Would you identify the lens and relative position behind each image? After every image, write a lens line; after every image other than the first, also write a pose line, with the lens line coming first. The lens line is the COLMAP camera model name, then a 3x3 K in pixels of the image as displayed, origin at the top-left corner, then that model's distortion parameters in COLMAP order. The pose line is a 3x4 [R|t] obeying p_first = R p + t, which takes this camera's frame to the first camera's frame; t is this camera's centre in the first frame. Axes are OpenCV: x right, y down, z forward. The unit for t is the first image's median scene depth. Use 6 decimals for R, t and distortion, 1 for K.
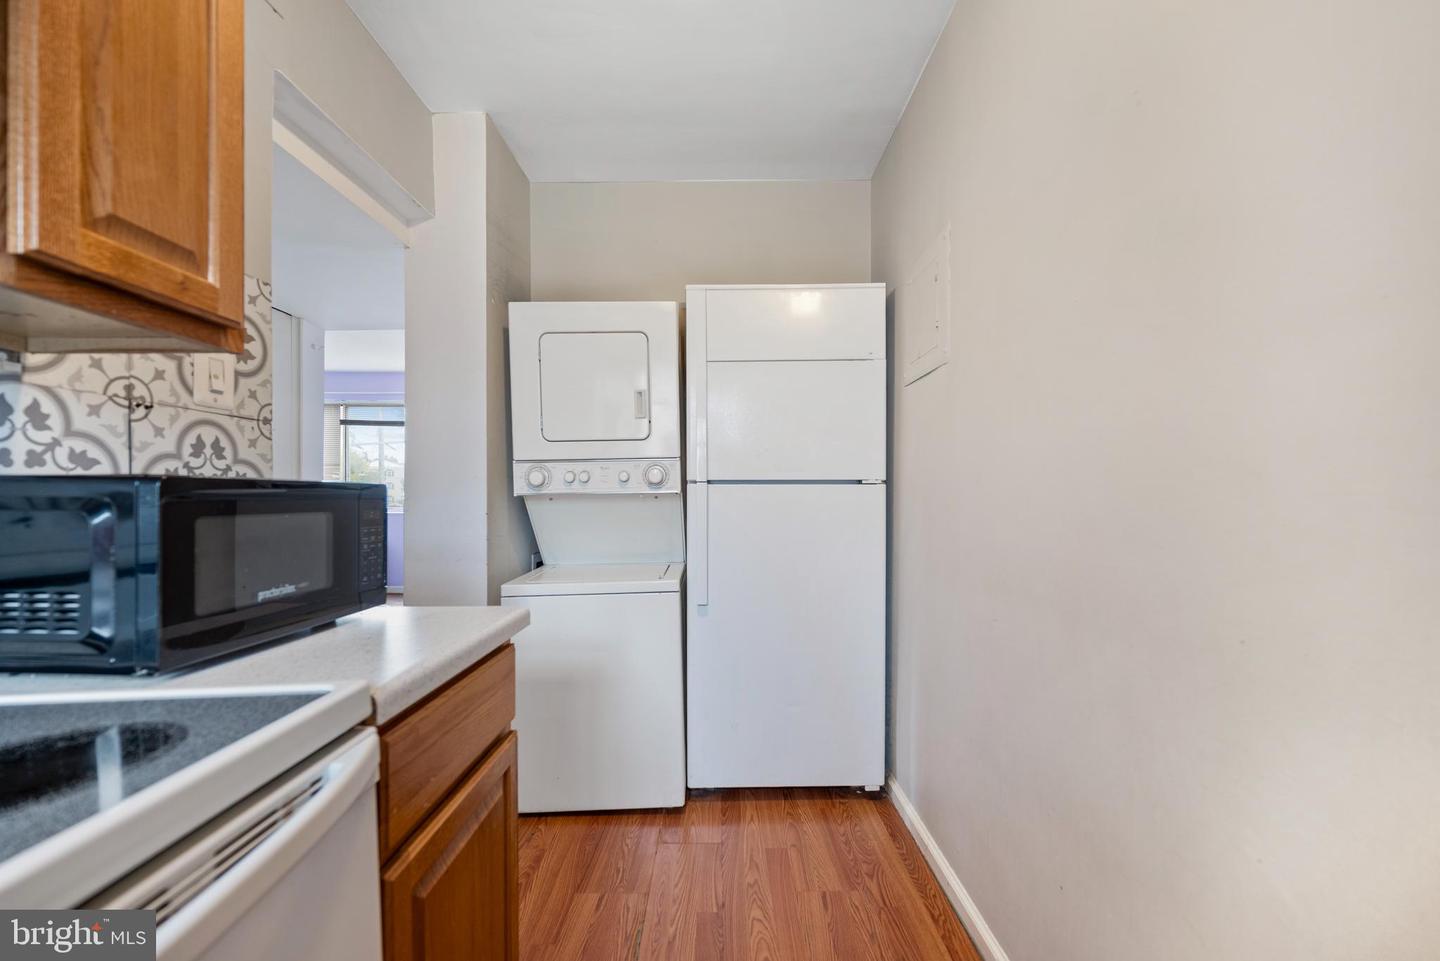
lens RADIAL K [[561.3, 0, 719.1], [0, 561.3, 487.6], [0, 0, 1]] dist [-0.000561, -0.000028]
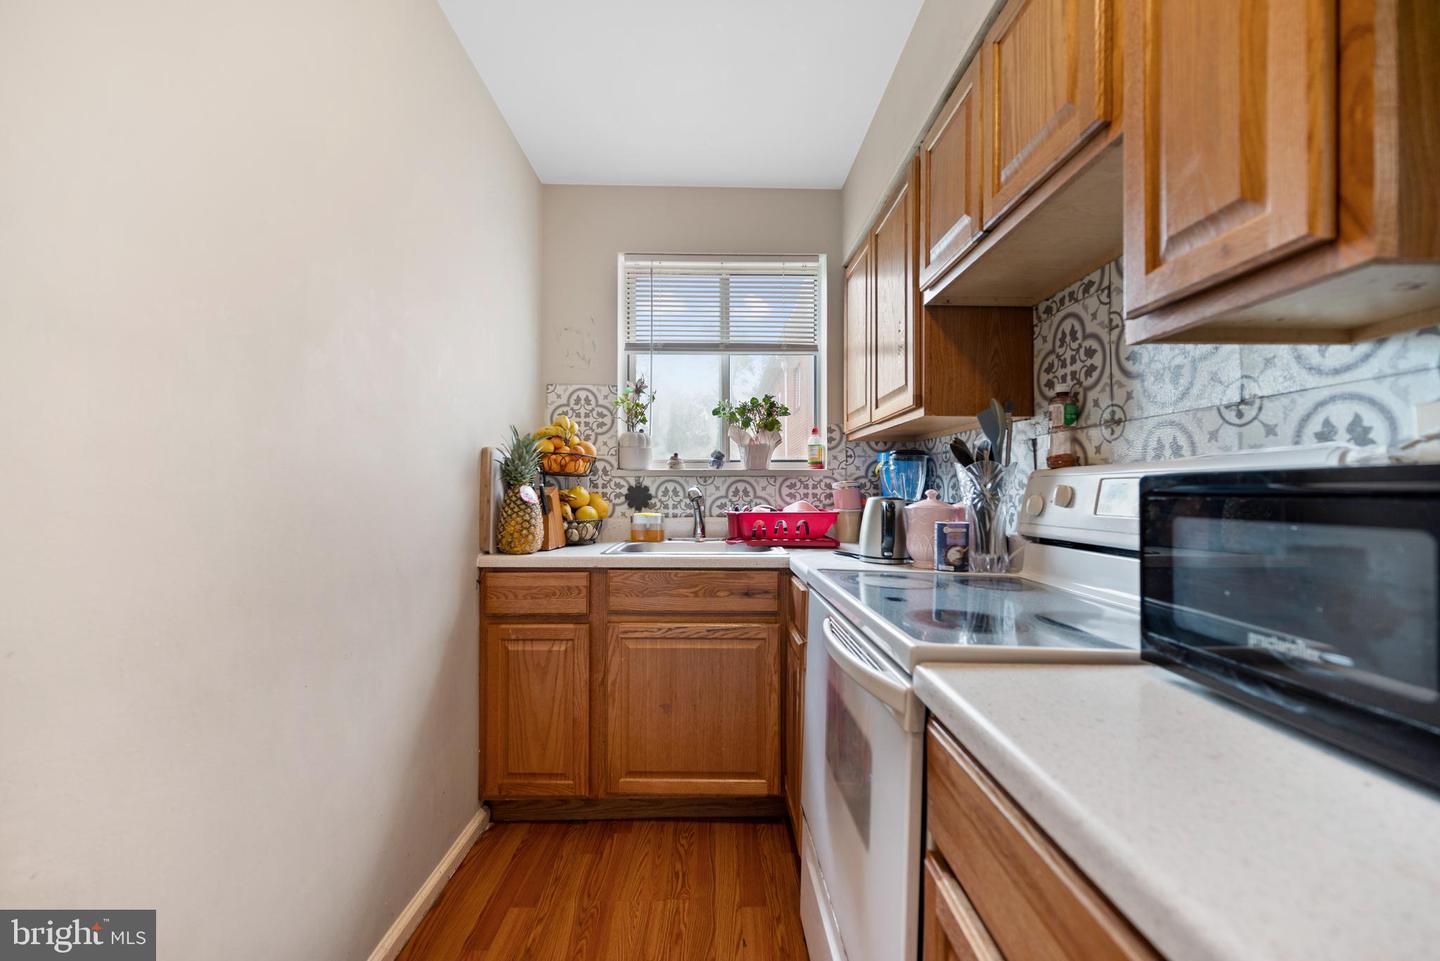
lens RADIAL K [[561.3, 0, 719.1], [0, 561.3, 487.6], [0, 0, 1]] dist [-0.000561, -0.000028]
pose [[-0.999959, 0.006010, -0.006724, -0.093092], [0.006122, 0.999841, -0.016742, 0.011704], [0.006622, -0.016782, -0.999837, 2.048260]]
